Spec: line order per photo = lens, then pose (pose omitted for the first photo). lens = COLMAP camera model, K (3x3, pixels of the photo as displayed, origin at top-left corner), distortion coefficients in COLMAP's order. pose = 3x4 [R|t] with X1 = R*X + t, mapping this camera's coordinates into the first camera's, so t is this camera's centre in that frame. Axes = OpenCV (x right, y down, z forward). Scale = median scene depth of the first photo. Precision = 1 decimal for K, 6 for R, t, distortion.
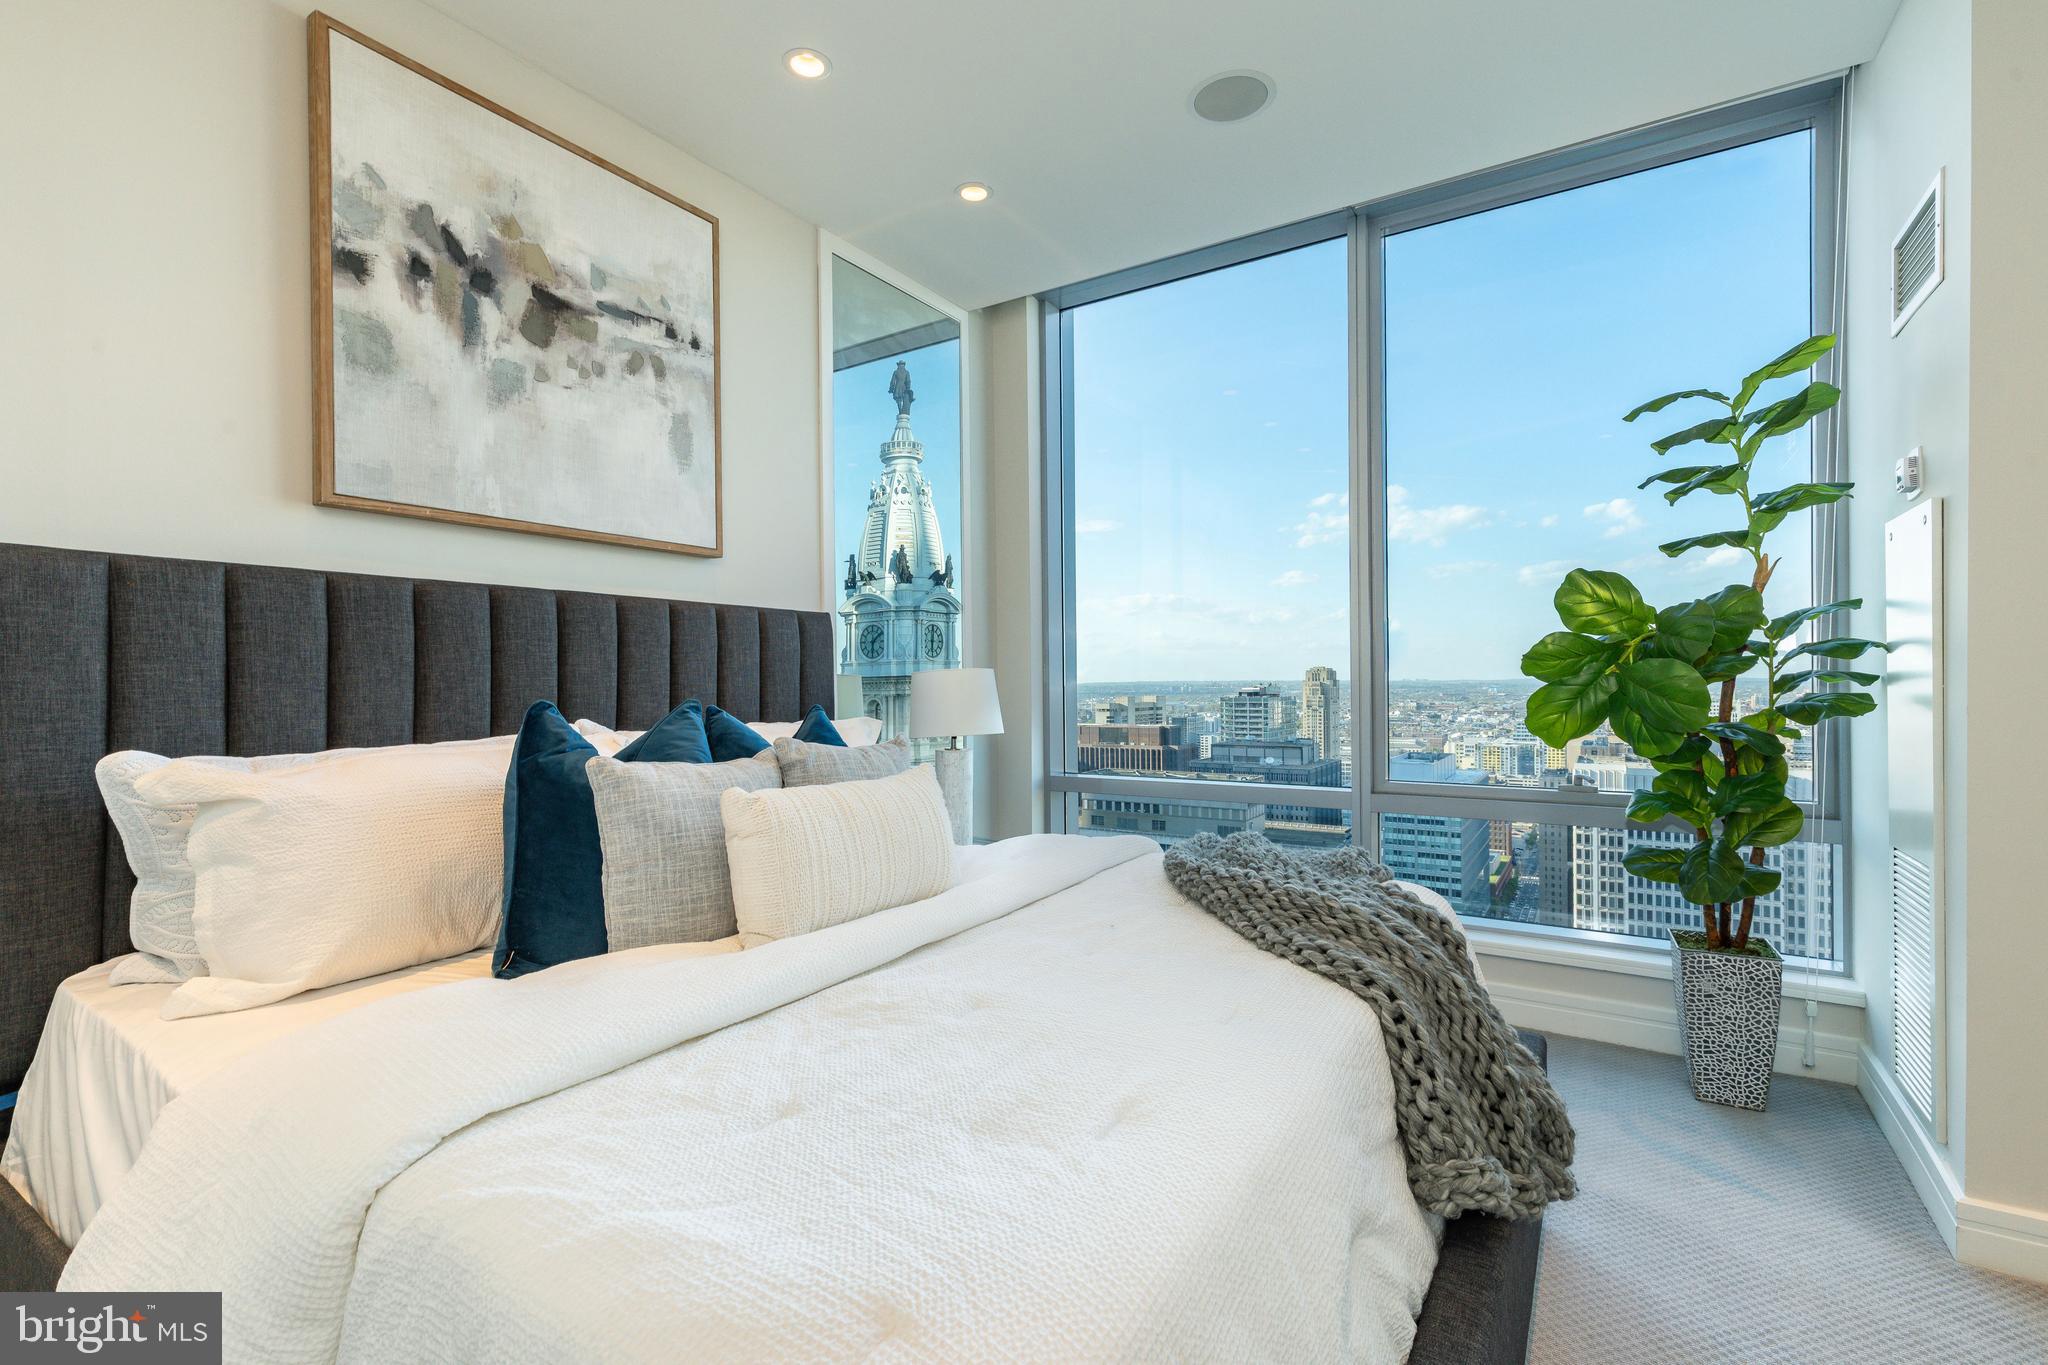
lens RADIAL K [[921.3, 0, 1025.1], [0, 921.3, 680.9], [0, 0, 1]] dist [0.001620, 0.001586]
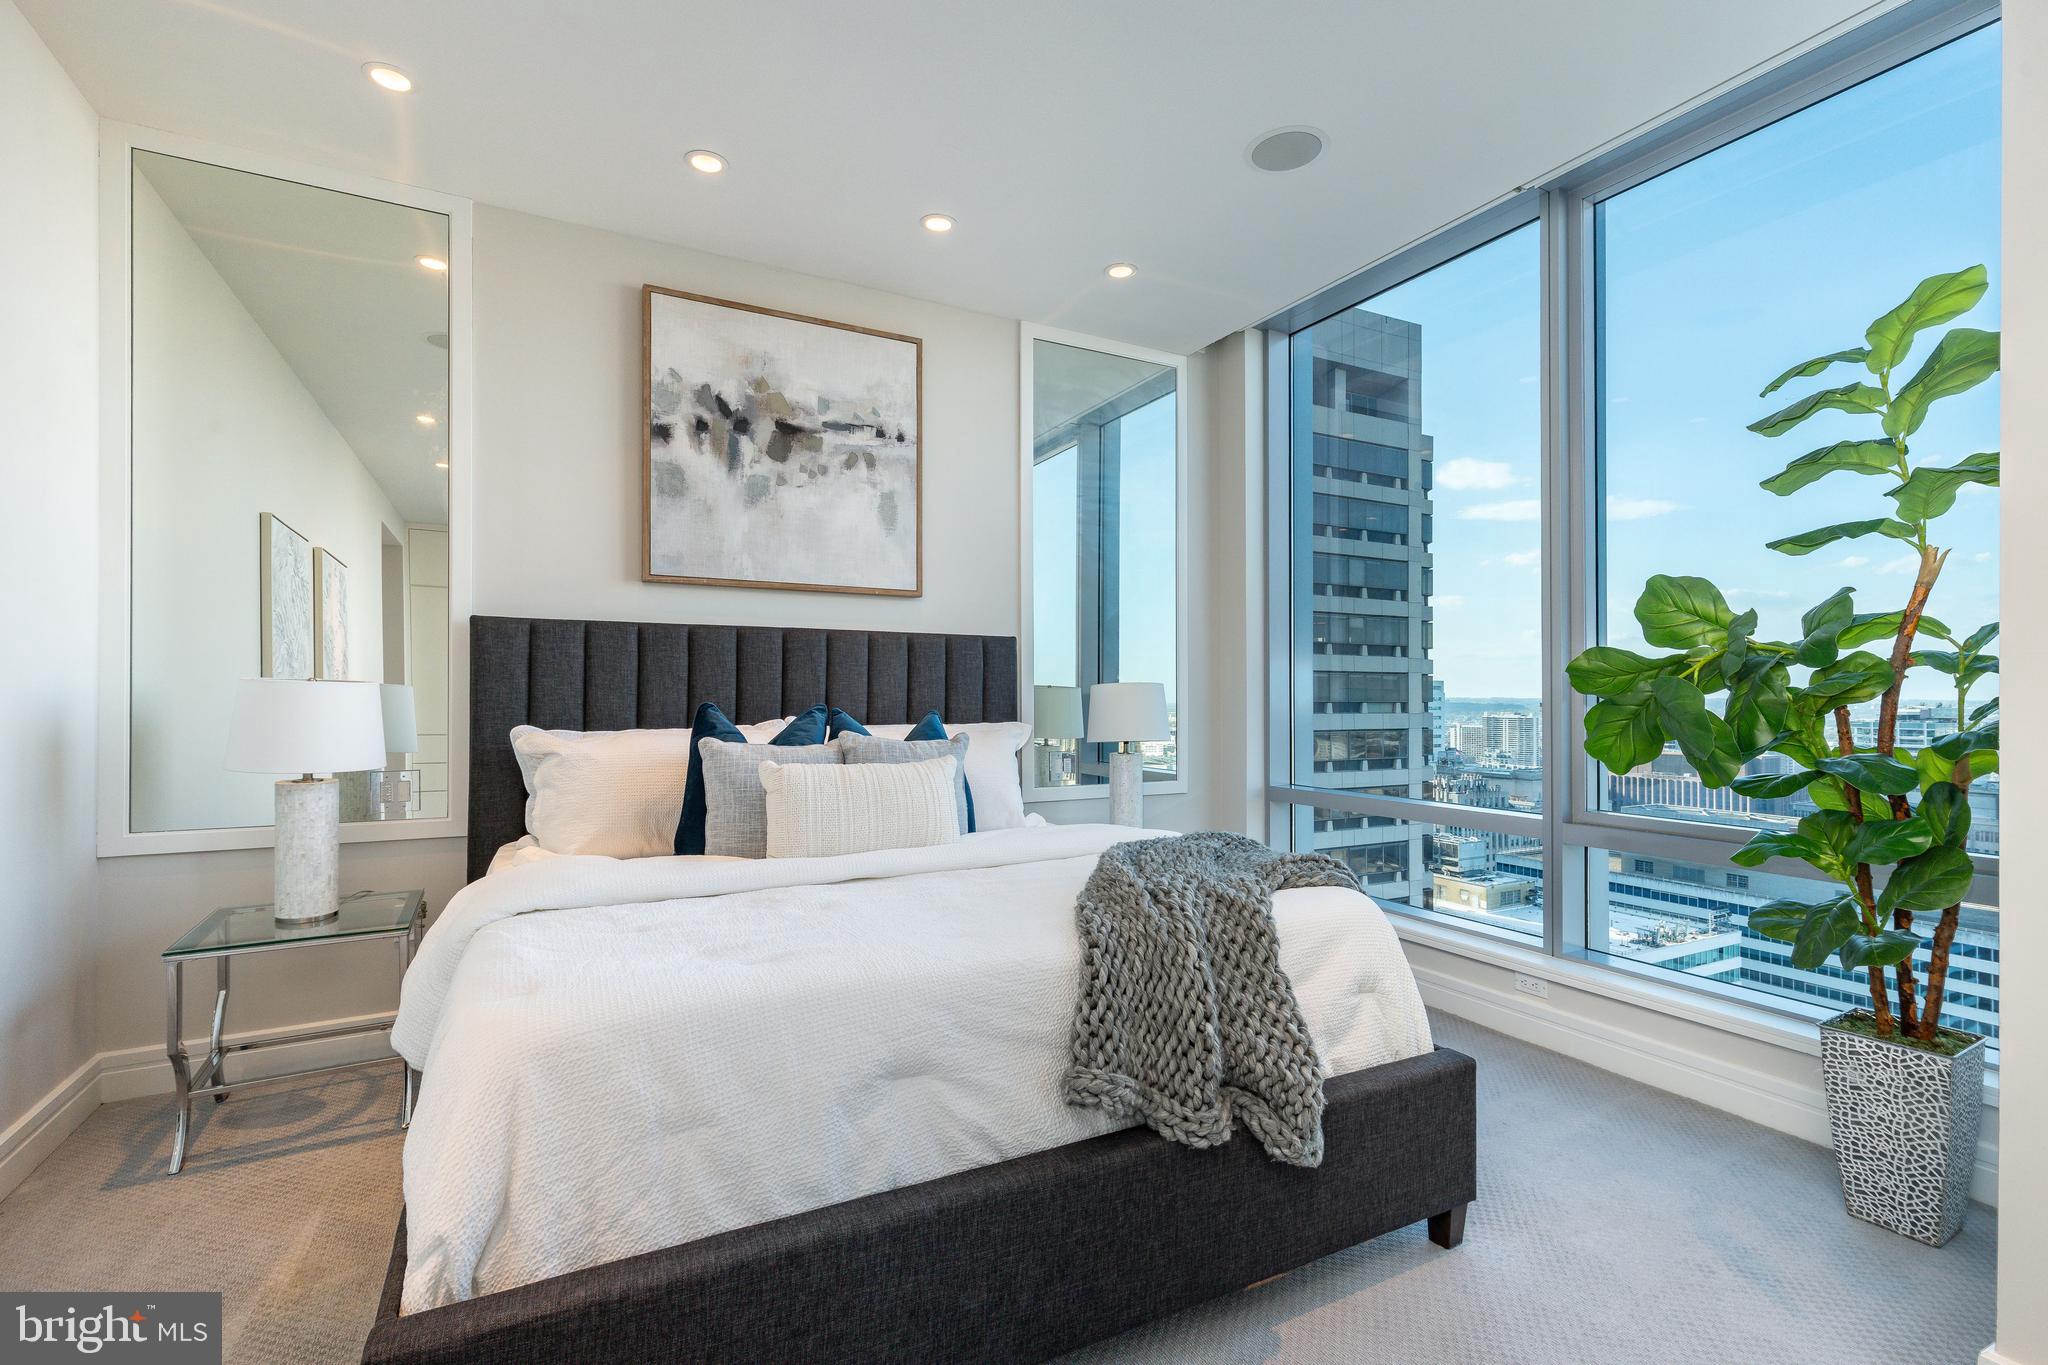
lens RADIAL K [[921.3, 0, 1014.6], [0, 921.3, 688.2], [0, 0, 1]] dist [0.001620, 0.001586]
pose [[0.870554, 0.008173, -0.492004, 0.515093], [-0.010516, 0.999943, -0.001996, -0.003855], [0.491960, 0.006911, 0.870591, -0.087280]]
